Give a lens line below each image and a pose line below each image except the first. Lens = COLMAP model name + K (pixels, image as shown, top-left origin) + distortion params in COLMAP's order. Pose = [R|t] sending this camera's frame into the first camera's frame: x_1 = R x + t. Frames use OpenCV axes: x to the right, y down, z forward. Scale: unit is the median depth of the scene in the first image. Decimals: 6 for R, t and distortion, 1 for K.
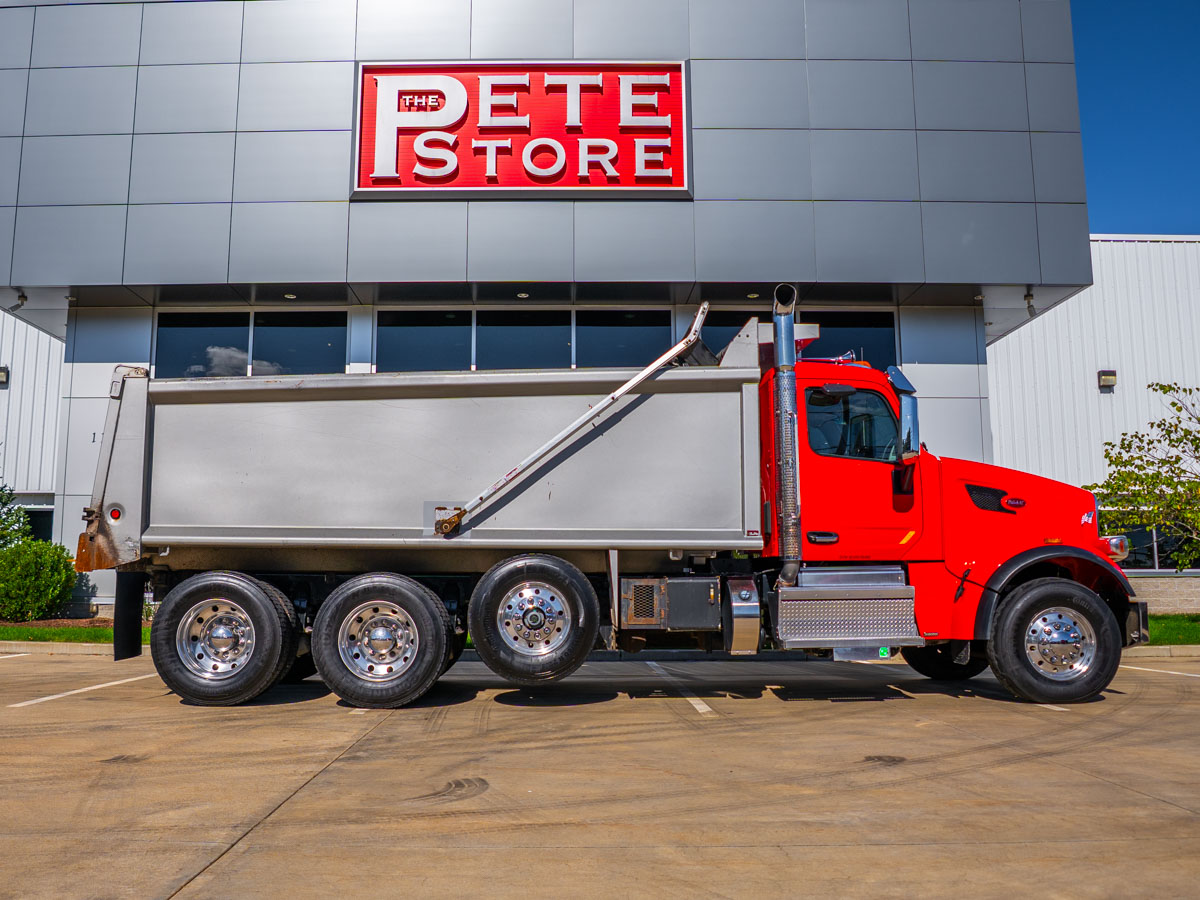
lens RADIAL K [[844.9, 0, 600.0], [0, 844.9, 450.0], [0, 0, 1]] dist [-0.072916, 0.028062]
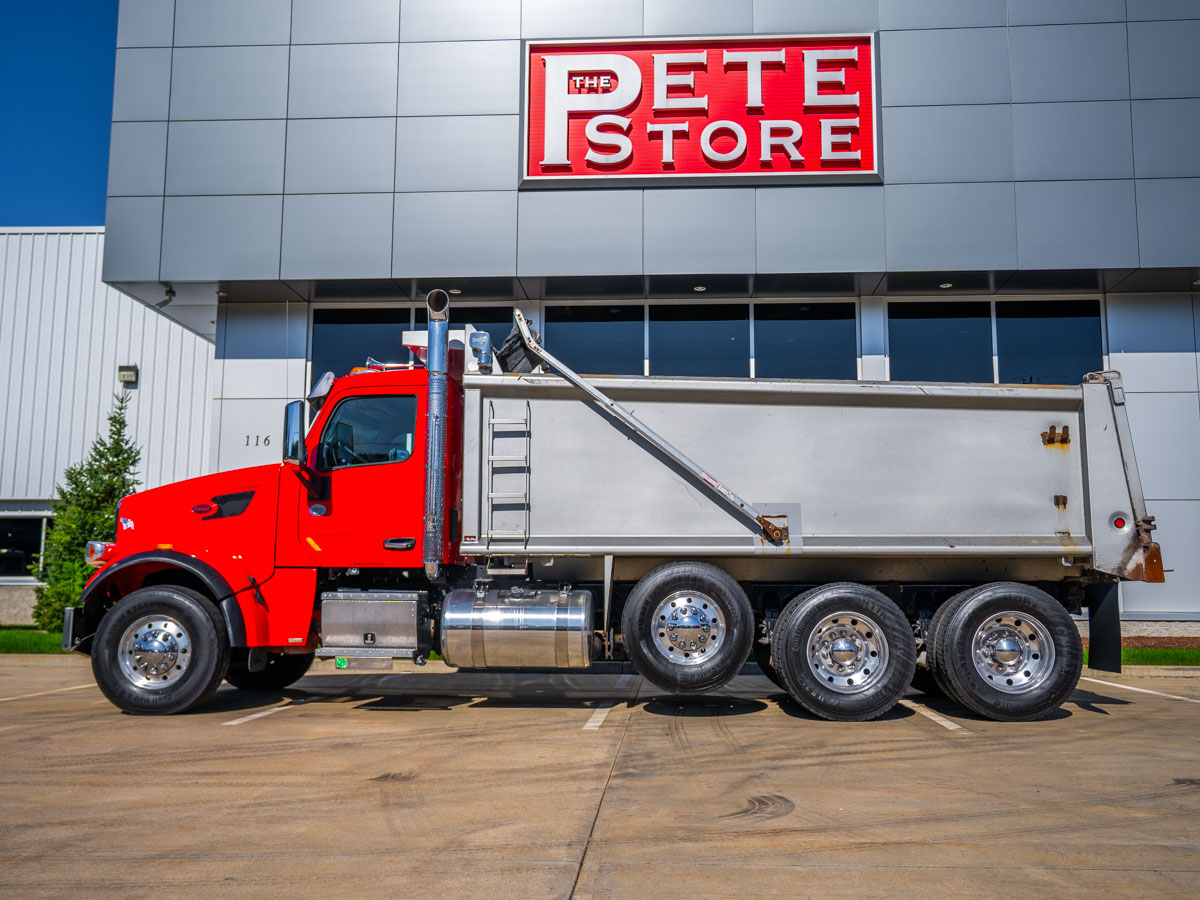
lens RADIAL K [[902.3, 0, 600.0], [0, 902.3, 450.0], [0, 0, 1]] dist [0.000499, 0.000737]
pose [[0.999135, -0.004972, -0.041292, -0.165728], [0.004736, 0.999972, -0.005807, 0.003286], [0.041319, 0.005606, 0.999130, -0.018825]]
